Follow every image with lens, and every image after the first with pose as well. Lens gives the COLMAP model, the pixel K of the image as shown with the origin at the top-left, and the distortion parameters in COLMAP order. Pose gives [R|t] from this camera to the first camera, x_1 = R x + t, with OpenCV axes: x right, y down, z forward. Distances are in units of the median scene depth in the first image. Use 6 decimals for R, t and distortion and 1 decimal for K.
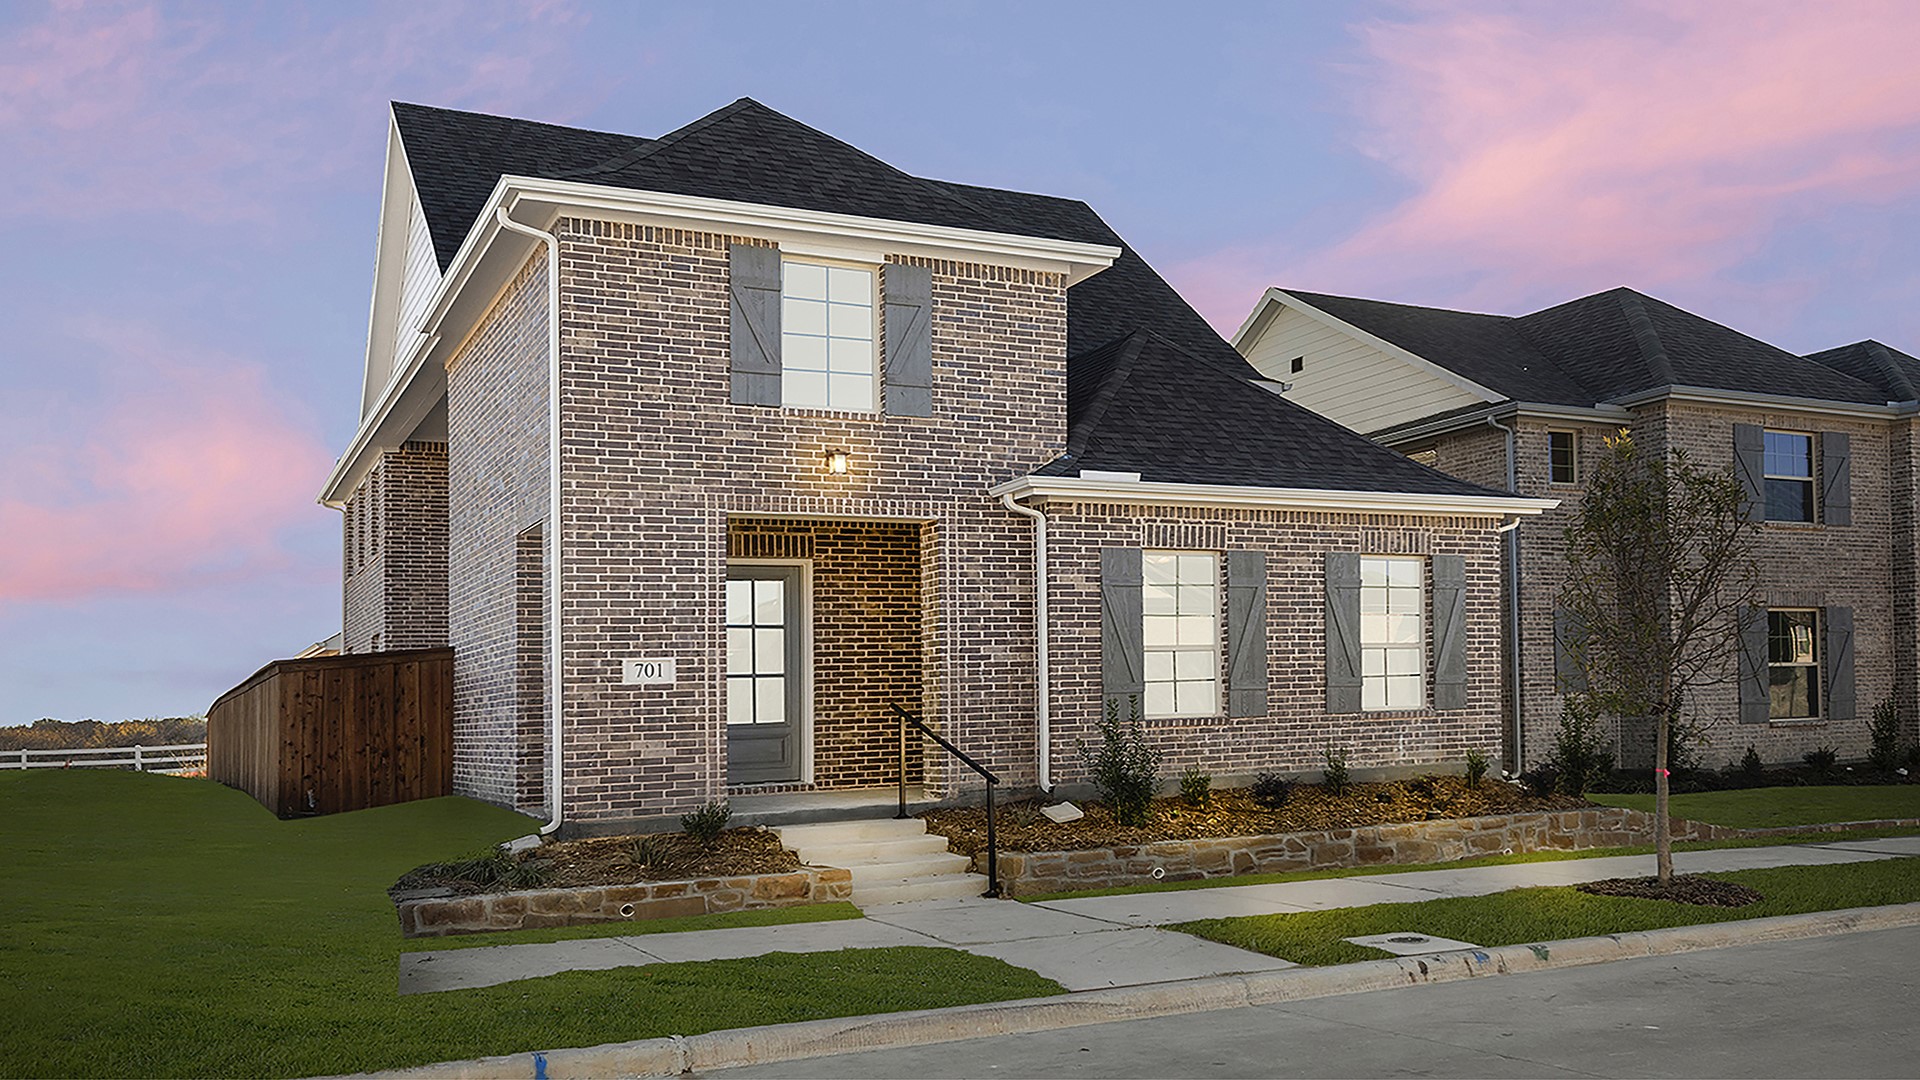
lens RADIAL K [[1409.6, 0, 959.5], [0, 1409.6, 558.3], [0, 0, 1]] dist [0.008398, 0.001071]
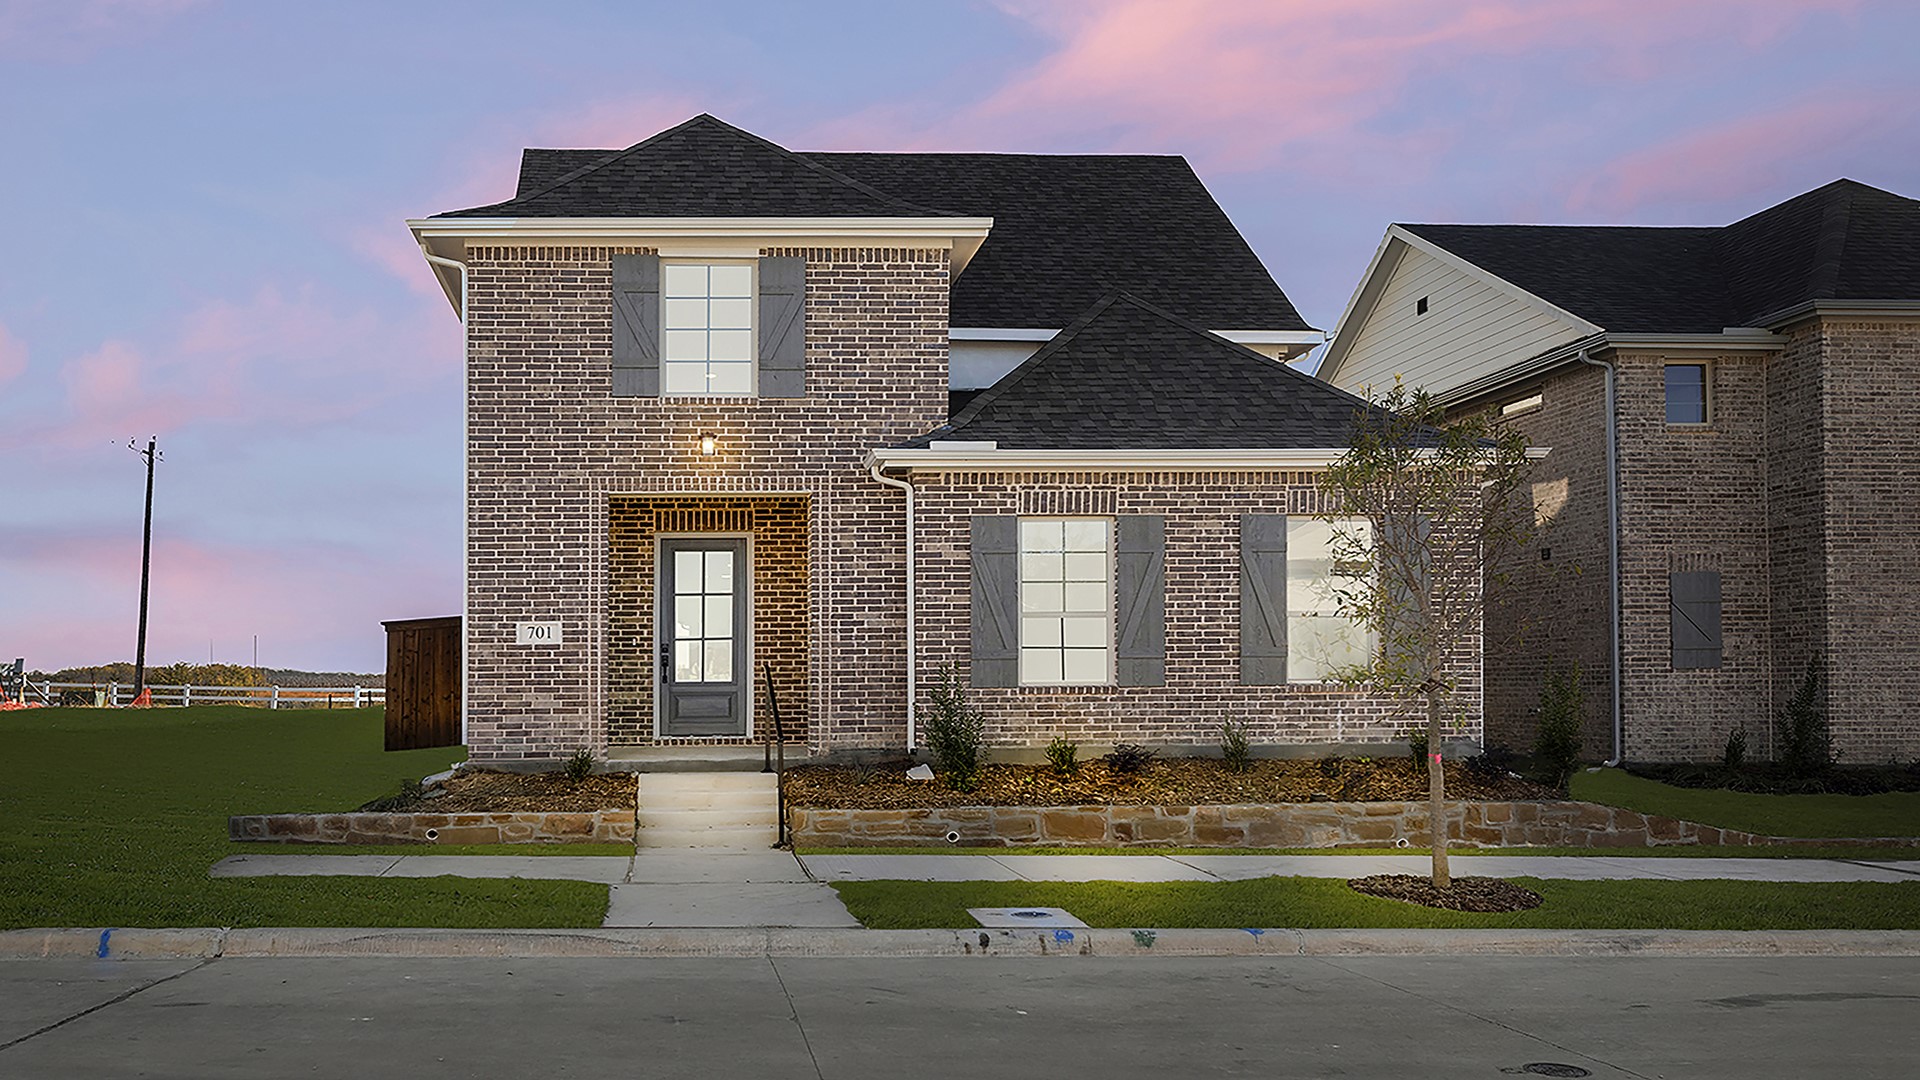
lens RADIAL K [[1409.0, 0, 959.9], [0, 1409.0, 530.6], [0, 0, 1]] dist [0.005983, -0.000446]
pose [[0.922806, -0.018702, -0.384812, 0.491948], [0.020727, 0.999785, 0.001115, 0.001732], [0.384708, -0.009005, 0.922994, 0.061786]]
